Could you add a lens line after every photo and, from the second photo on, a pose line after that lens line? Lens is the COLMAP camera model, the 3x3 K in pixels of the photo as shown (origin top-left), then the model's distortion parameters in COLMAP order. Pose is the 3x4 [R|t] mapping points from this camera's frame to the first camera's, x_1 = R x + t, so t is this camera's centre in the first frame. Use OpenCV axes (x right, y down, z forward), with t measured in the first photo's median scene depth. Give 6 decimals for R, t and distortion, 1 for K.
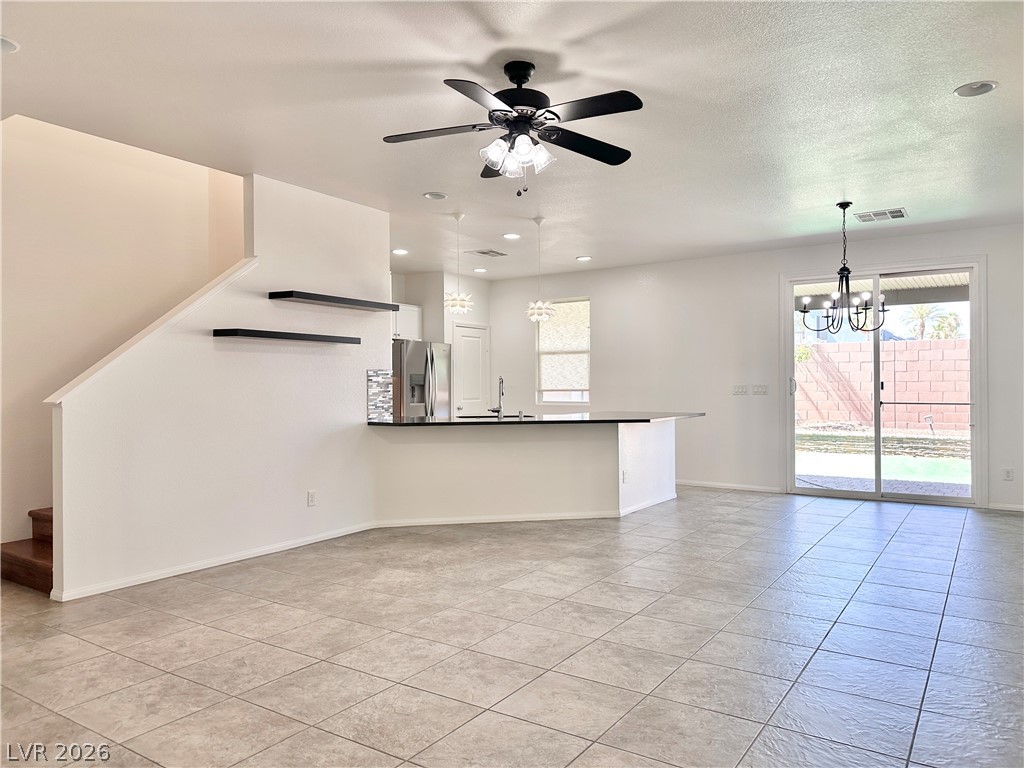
lens RADIAL K [[721.6, 0, 506.3], [0, 721.6, 378.1], [0, 0, 1]] dist [0.055833, -0.070003]
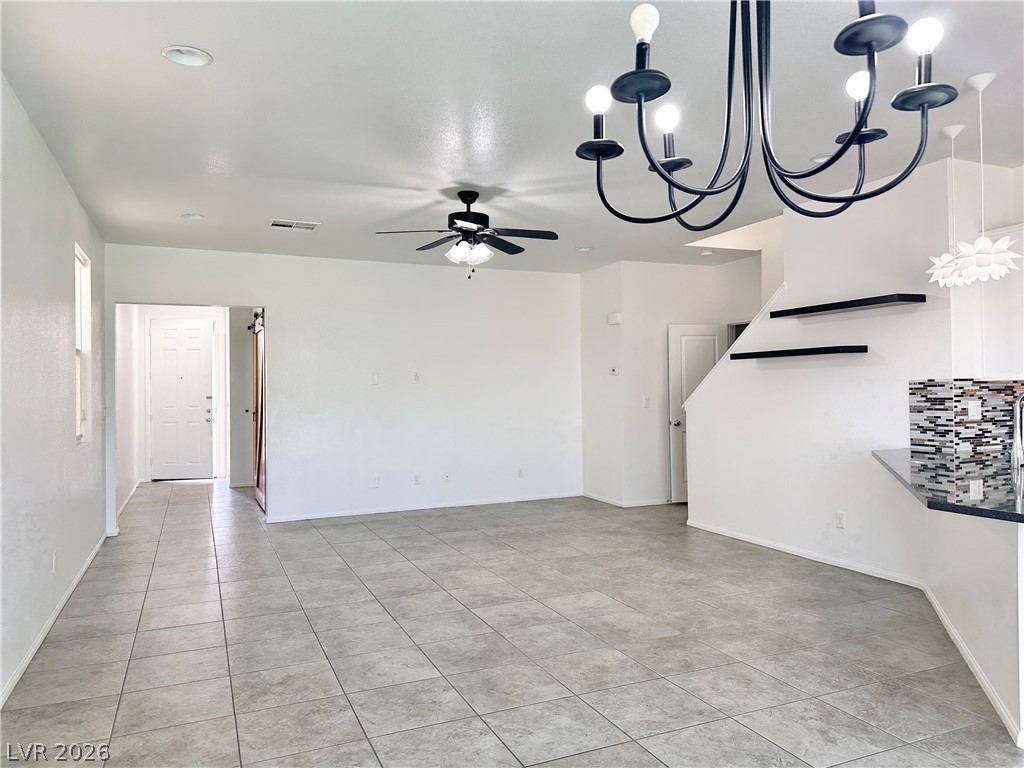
lens RADIAL K [[721.6, 0, 510.7], [0, 721.6, 380.7], [0, 0, 1]] dist [0.055833, -0.070003]
pose [[-0.540078, -0.000090, -0.841615, 0.677623], [0.022279, 0.999648, -0.014404, -0.009614], [0.841320, -0.026530, -0.539886, 1.034690]]
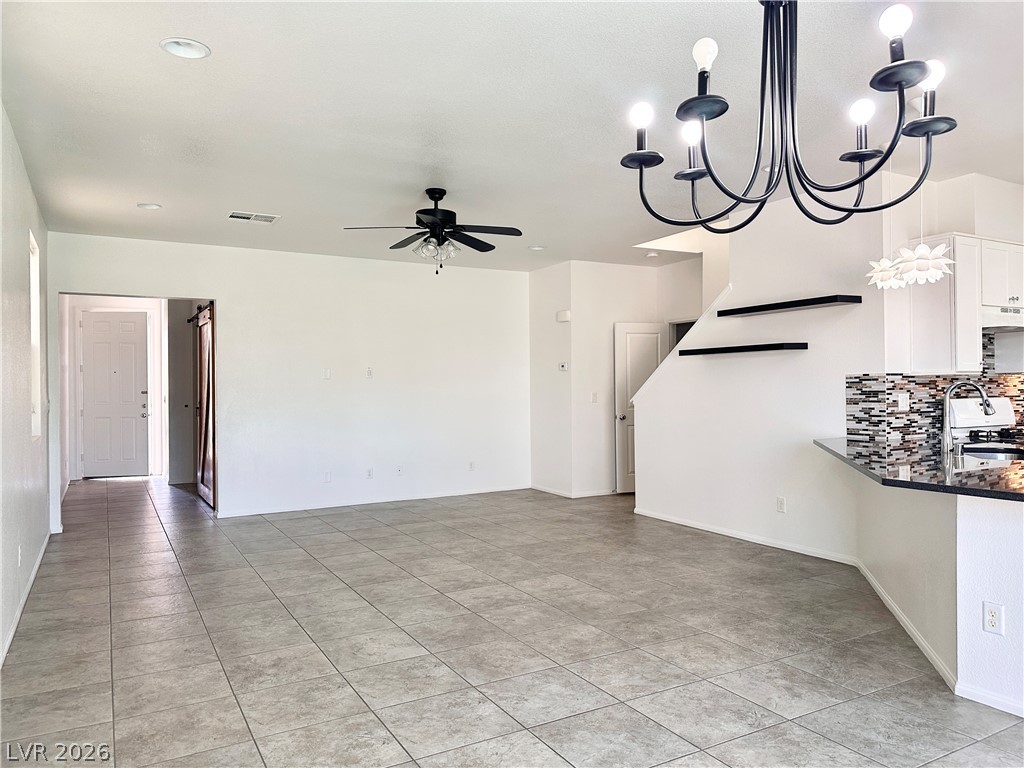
lens RADIAL K [[721.6, 0, 504.9], [0, 721.6, 385.8], [0, 0, 1]] dist [0.055833, -0.070003]
pose [[-0.458819, 0.006892, -0.888503, 0.724578], [0.019813, 0.999801, -0.002476, -0.004885], [0.888309, -0.018740, -0.458864, 1.008974]]
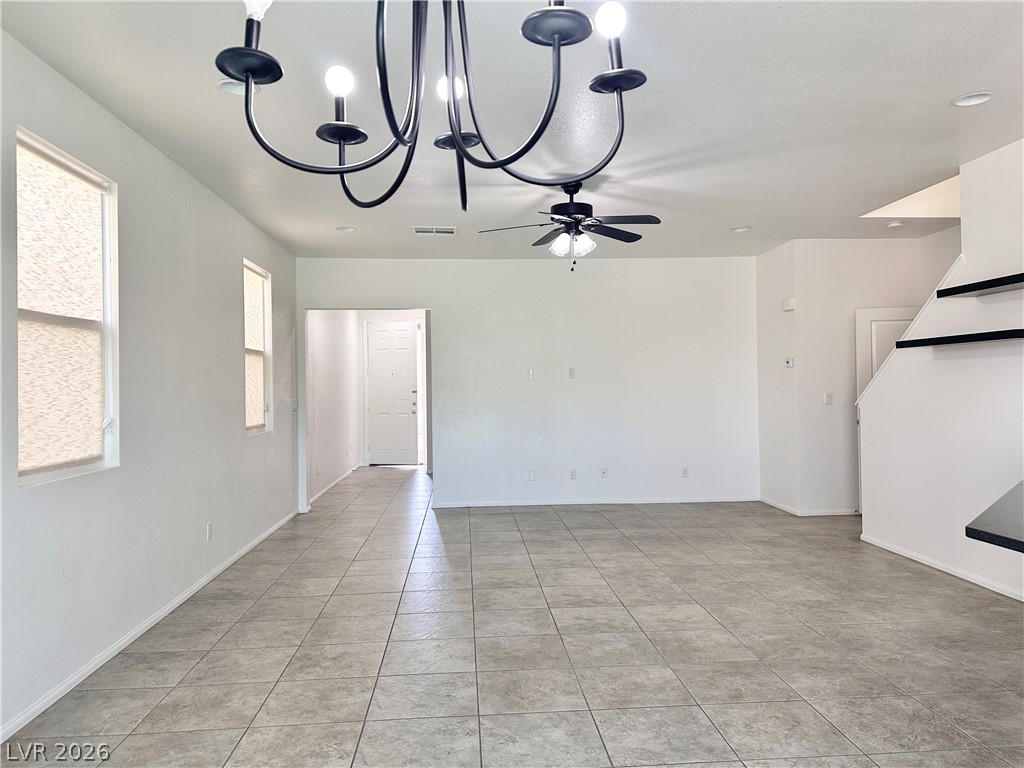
lens RADIAL K [[721.6, 0, 511.7], [0, 721.6, 379.3], [0, 0, 1]] dist [0.055833, -0.070003]
pose [[-0.790106, 0.007693, -0.612921, 0.557849], [0.022366, 0.999617, -0.016284, -0.006511], [0.612562, -0.026574, -0.789976, 1.143065]]
